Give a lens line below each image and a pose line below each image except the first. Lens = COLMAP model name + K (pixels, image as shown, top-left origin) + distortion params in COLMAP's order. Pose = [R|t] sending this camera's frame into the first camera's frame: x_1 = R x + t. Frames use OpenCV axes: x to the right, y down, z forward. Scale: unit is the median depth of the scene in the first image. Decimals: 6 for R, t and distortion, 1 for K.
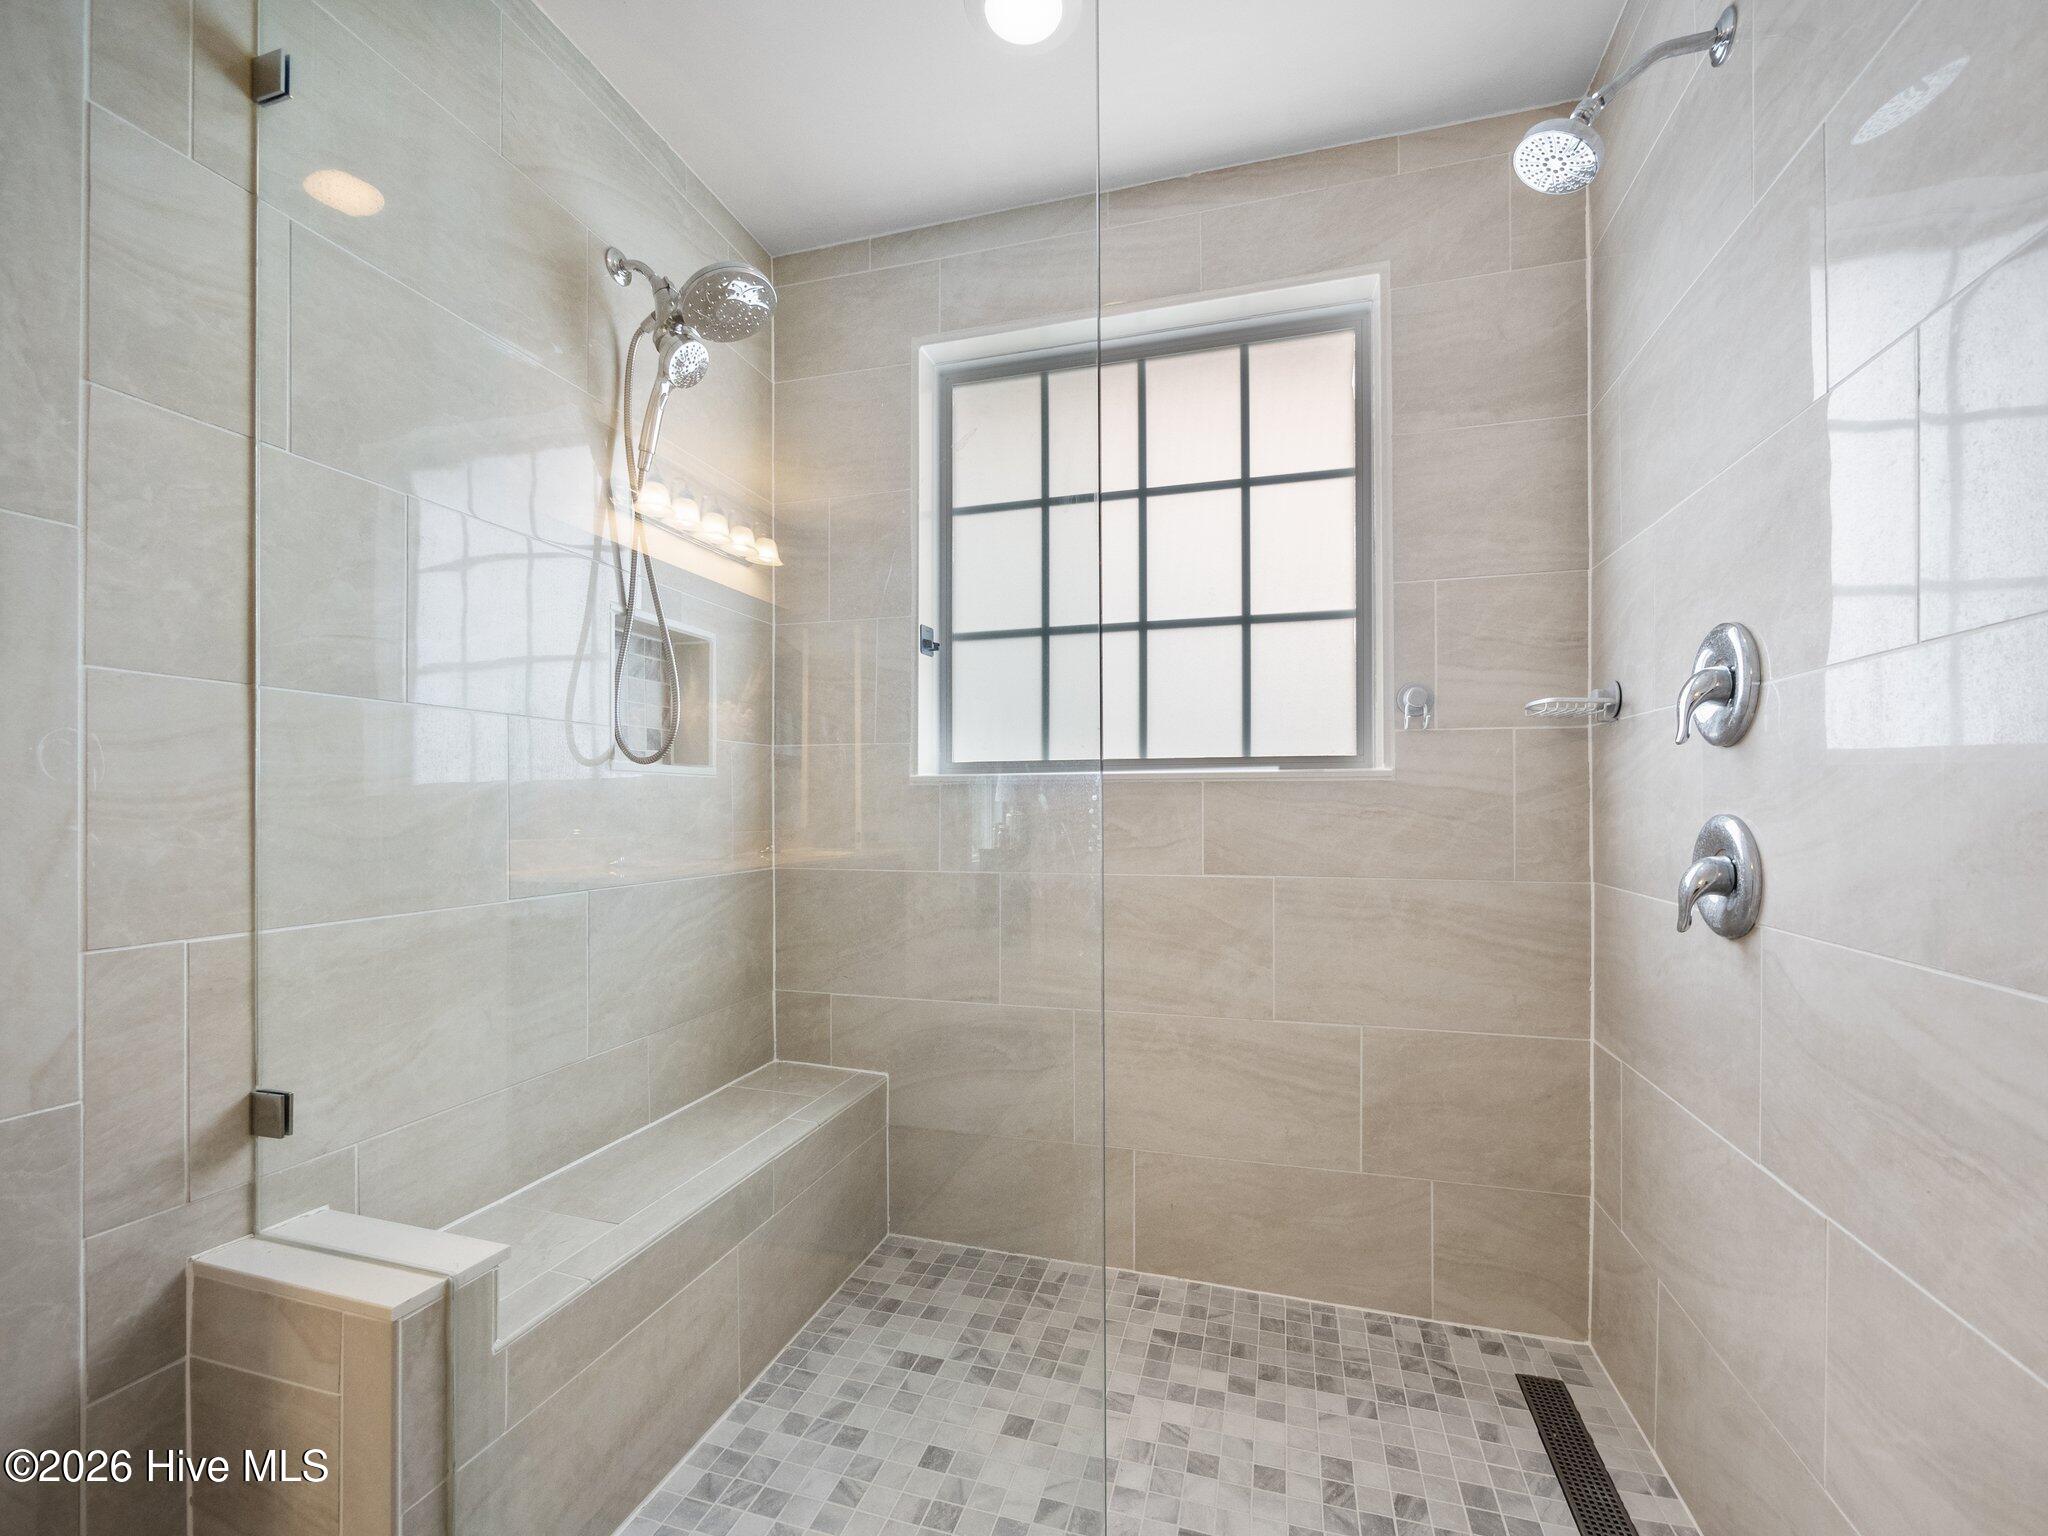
lens RADIAL K [[878.1, 0, 1019.7], [0, 878.1, 788.4], [0, 0, 1]] dist [-0.003197, 0.001007]
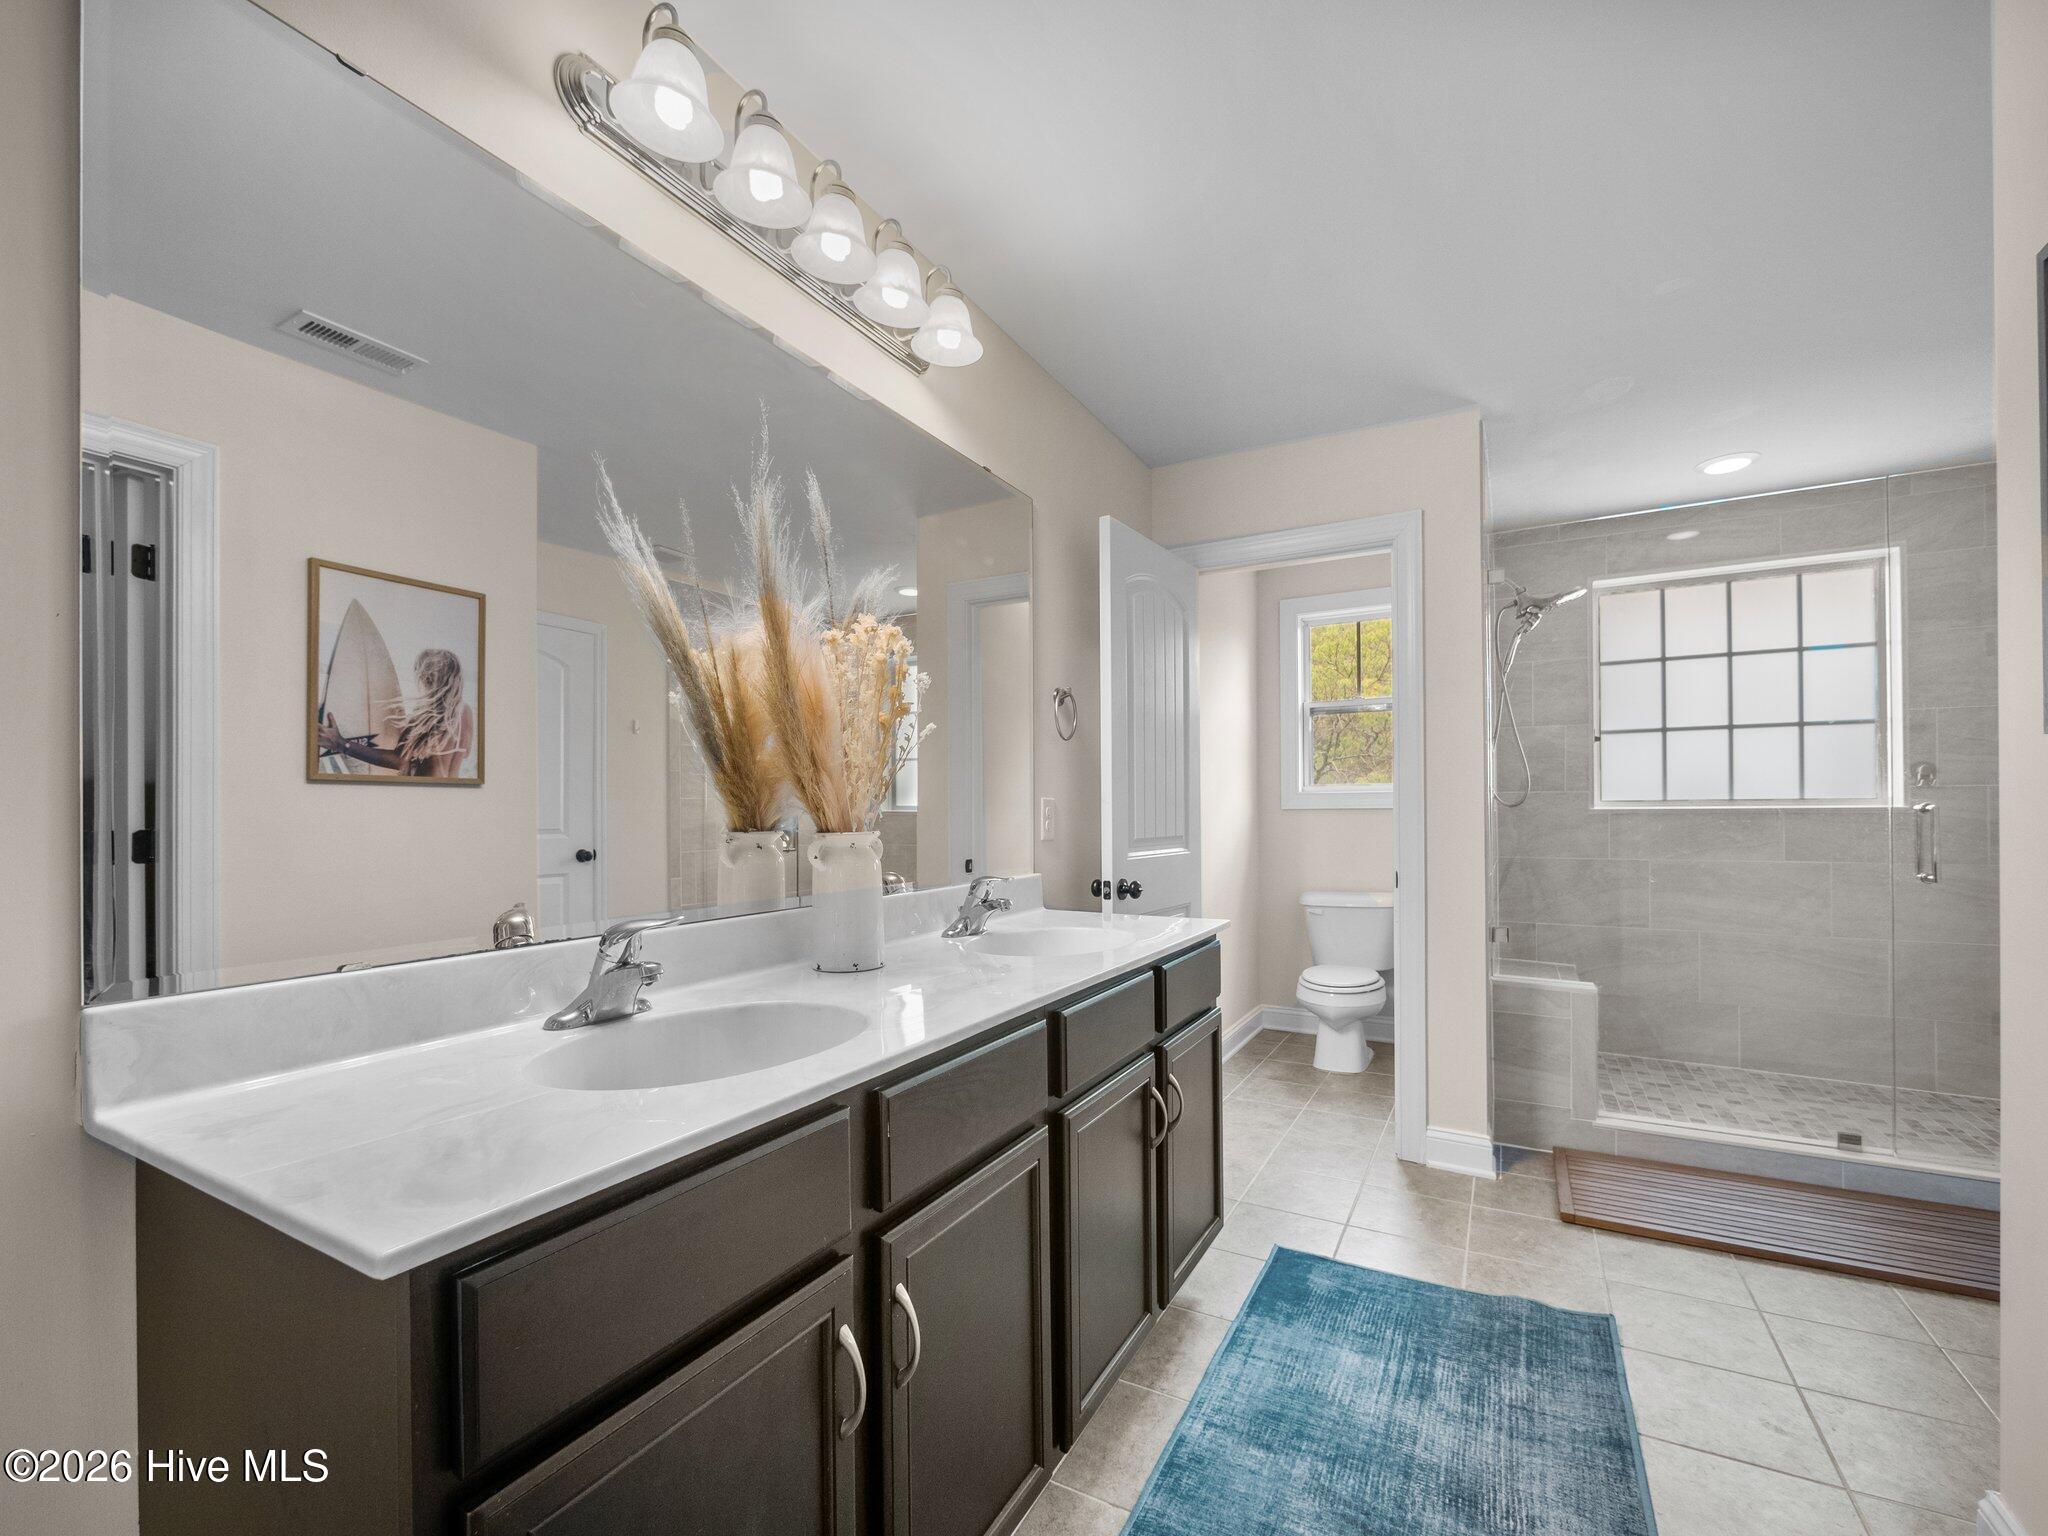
lens RADIAL K [[878.1, 0, 1025.3], [0, 878.1, 800.1], [0, 0, 1]] dist [-0.003197, 0.001007]
pose [[0.975451, -0.005608, -0.220145, -1.049190], [0.006369, 0.999976, 0.002748, -0.052922], [0.220124, -0.004083, 0.975463, -1.307734]]
